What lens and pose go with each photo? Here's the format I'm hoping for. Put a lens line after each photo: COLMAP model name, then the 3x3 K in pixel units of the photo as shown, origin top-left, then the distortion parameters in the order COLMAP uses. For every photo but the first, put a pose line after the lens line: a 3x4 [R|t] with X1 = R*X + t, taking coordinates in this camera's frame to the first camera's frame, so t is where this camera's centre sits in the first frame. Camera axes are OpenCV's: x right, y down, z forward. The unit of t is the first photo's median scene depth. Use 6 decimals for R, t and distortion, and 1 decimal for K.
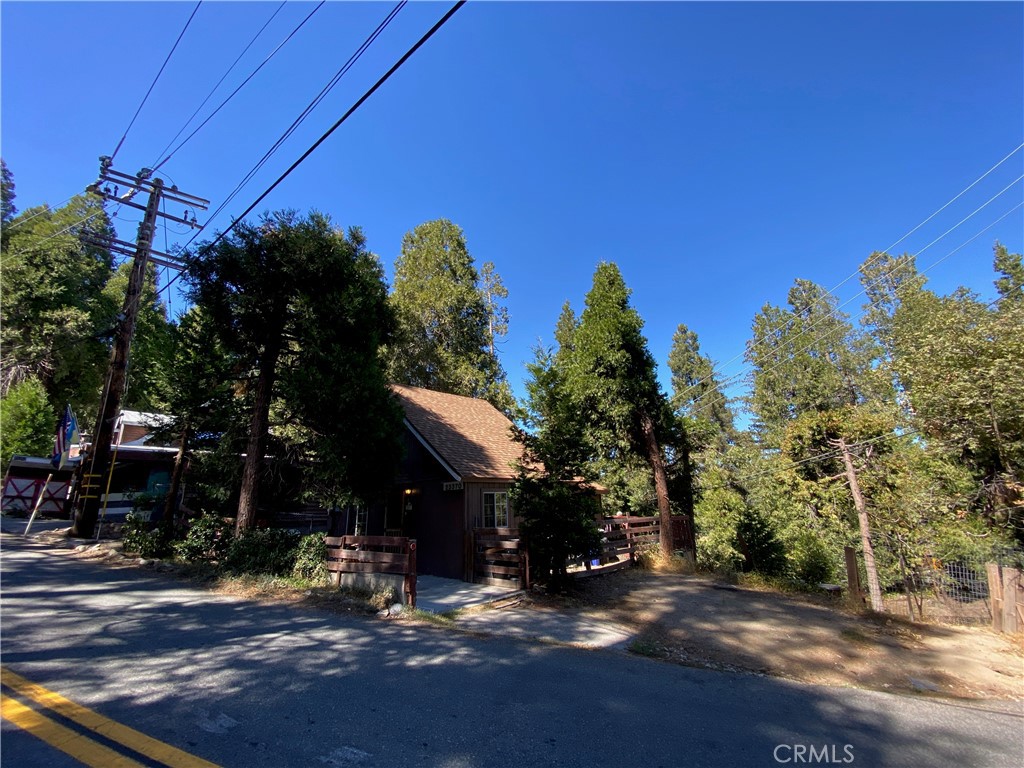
lens RADIAL K [[413.5, 0, 500.4], [0, 413.5, 389.0], [0, 0, 1]] dist [0.015529, -0.018458]
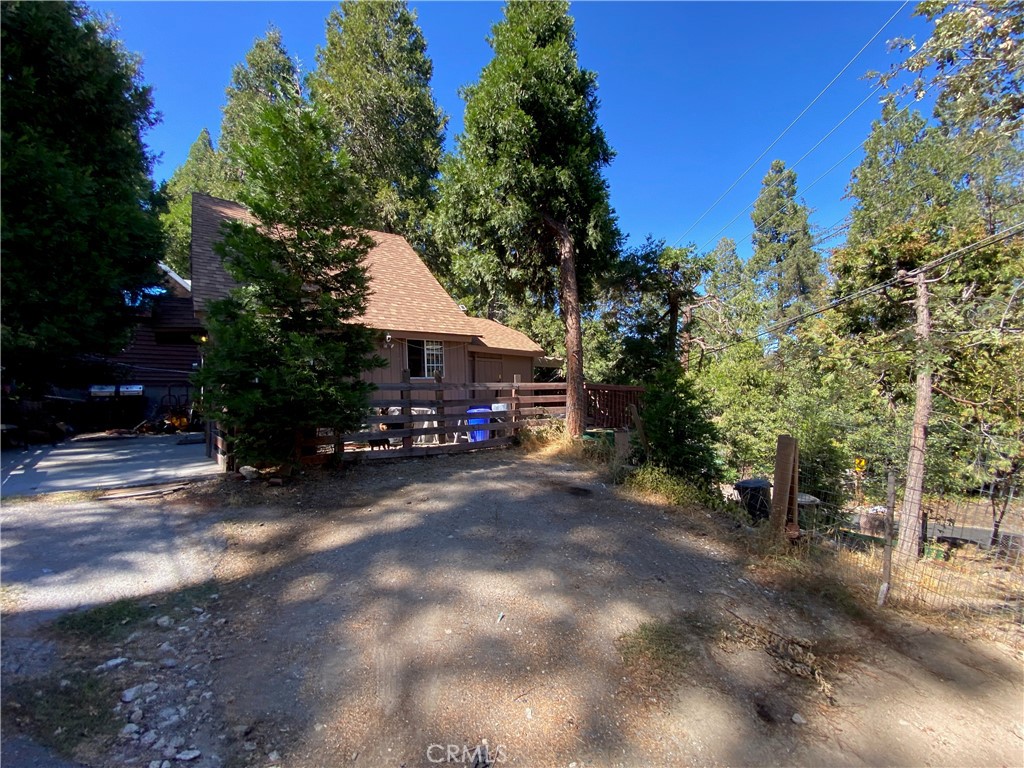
lens RADIAL K [[413.5, 0, 500.4], [0, 413.5, 389.0], [0, 0, 1]] dist [0.015529, -0.018458]
pose [[0.984364, 0.027541, -0.173980, 0.375822], [0.022618, 0.959762, 0.279902, 0.119791], [0.174688, -0.279461, 0.944132, 0.319042]]
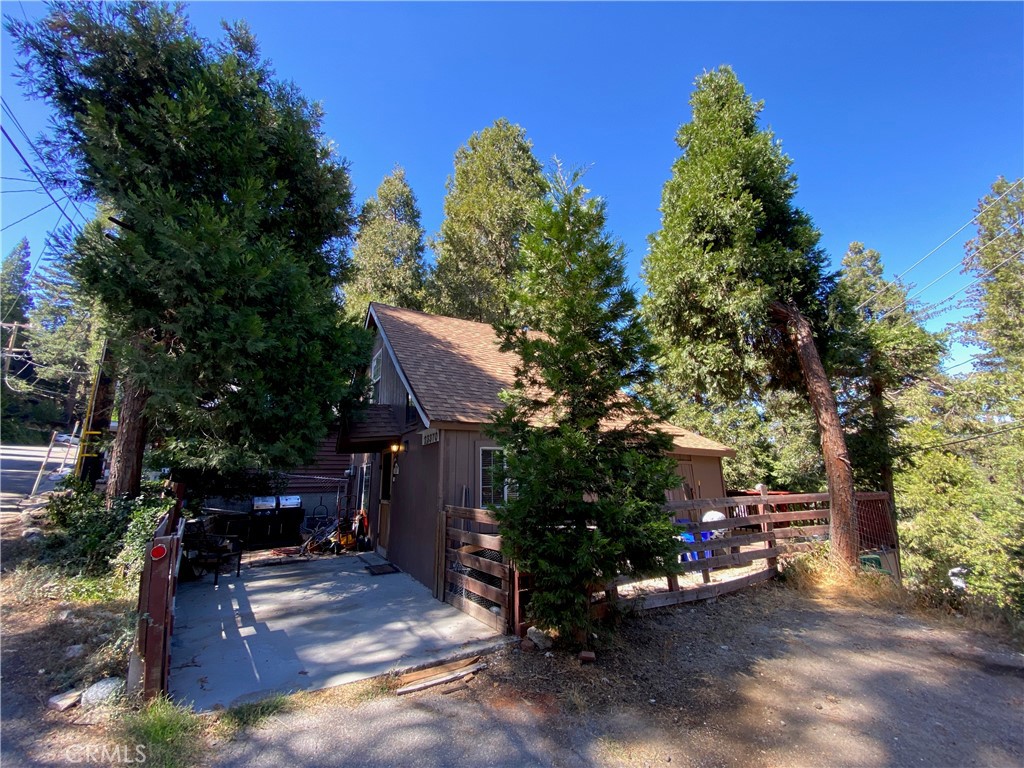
lens RADIAL K [[413.5, 0, 500.4], [0, 413.5, 389.0], [0, 0, 1]] dist [0.015529, -0.018458]
pose [[0.955198, -0.046552, -0.292285, 0.131022], [0.067158, 0.995884, 0.060863, 0.104791], [0.288249, -0.077766, 0.954393, 0.354475]]
